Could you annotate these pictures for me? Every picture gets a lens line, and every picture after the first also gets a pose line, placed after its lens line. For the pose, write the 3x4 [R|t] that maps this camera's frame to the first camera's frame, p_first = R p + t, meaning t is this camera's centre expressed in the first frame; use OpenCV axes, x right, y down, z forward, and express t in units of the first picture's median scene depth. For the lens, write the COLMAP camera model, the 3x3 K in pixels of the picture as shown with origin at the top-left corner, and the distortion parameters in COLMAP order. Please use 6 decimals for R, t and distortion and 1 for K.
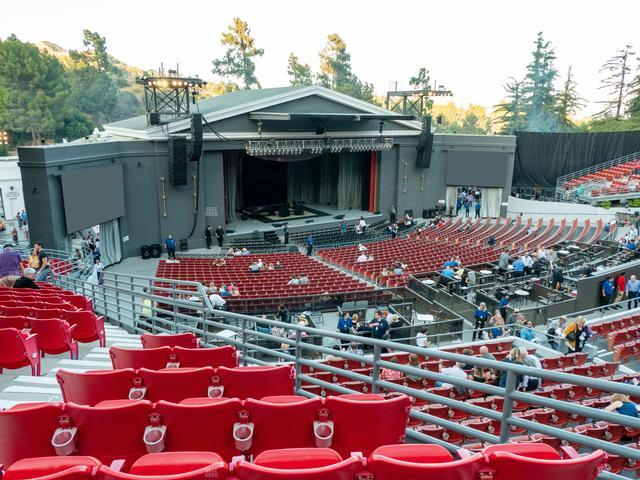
lens RADIAL K [[500.4, 0, 322.9], [0, 500.4, 243.8], [0, 0, 1]] dist [-0.043583, 0.046735]
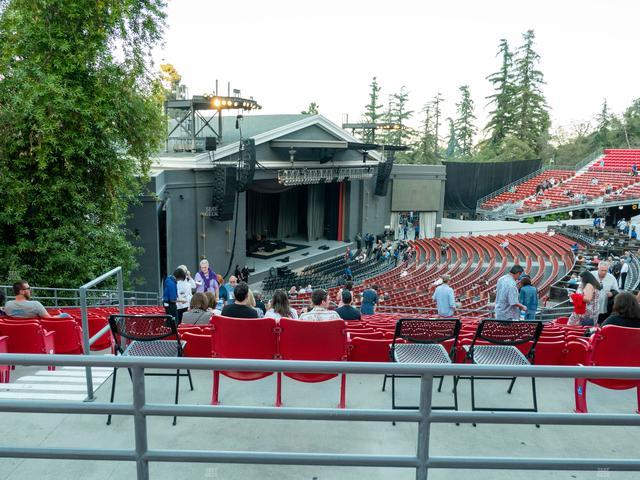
lens RADIAL K [[500.4, 0, 324.7], [0, 500.4, 240.7], [0, 0, 1]] dist [-0.043583, 0.046735]
pose [[0.897221, -0.067643, 0.436371, -0.374540], [0.099094, 0.993837, -0.049688, -0.016465], [-0.430320, 0.087823, 0.898394, 0.108729]]
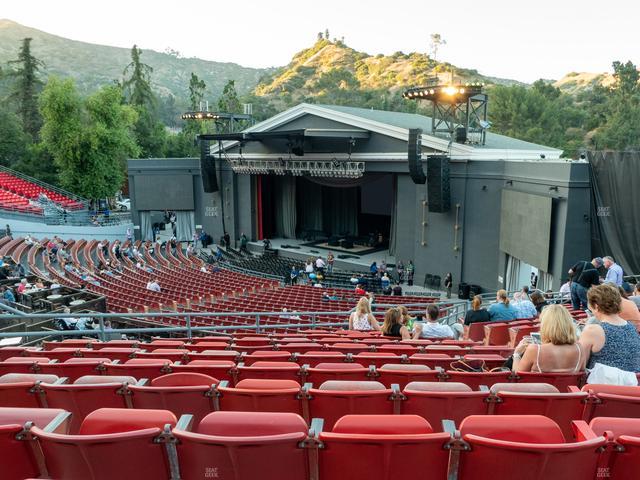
lens RADIAL K [[500.4, 0, 322.8], [0, 500.4, 243.1], [0, 0, 1]] dist [-0.043583, 0.046735]
pose [[0.229537, 0.157439, -0.960482, 0.775365], [-0.241503, 0.965183, 0.100495, -0.140884], [0.942862, 0.208892, 0.259567, 0.705631]]
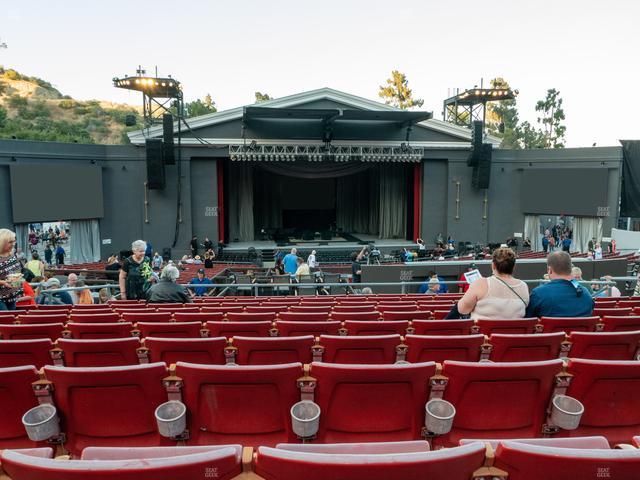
lens RADIAL K [[500.4, 0, 321.4], [0, 500.4, 243.5], [0, 0, 1]] dist [-0.043583, 0.046735]
pose [[0.910729, 0.039346, -0.411127, 0.297895], [-0.094089, 0.989042, -0.113771, 0.048642], [0.402145, 0.142297, 0.904451, 0.193940]]
